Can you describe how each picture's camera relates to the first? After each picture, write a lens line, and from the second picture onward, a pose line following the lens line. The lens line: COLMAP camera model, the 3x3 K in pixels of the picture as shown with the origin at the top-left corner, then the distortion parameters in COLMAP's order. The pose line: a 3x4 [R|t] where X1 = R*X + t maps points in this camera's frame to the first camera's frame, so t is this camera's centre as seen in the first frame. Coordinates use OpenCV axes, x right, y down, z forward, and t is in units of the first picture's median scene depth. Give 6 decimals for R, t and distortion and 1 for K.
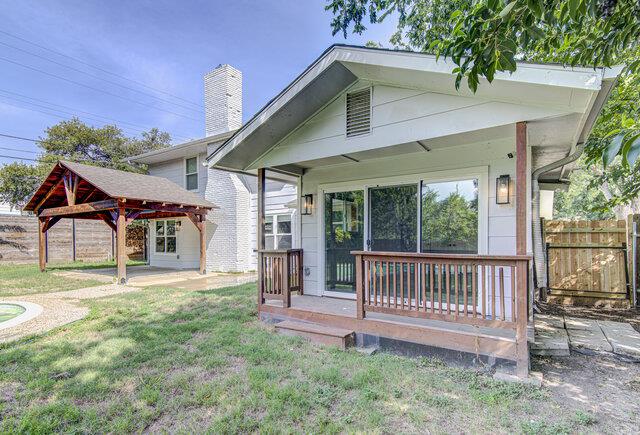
lens RADIAL K [[339.1, 0, 319.4], [0, 339.1, 243.2], [0, 0, 1]] dist [-0.001231, -0.000084]
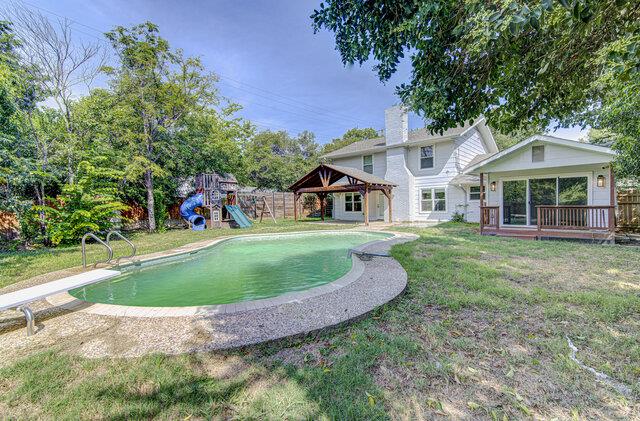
lens RADIAL K [[294.2, 0, 320.0], [0, 294.2, 210.5], [0, 0, 1]] dist [-0.000463, -0.000092]
pose [[0.987454, -0.011190, -0.157512, -0.476279], [0.012749, 0.999879, 0.008892, 0.007966], [0.157393, -0.010788, 0.987477, -0.608518]]
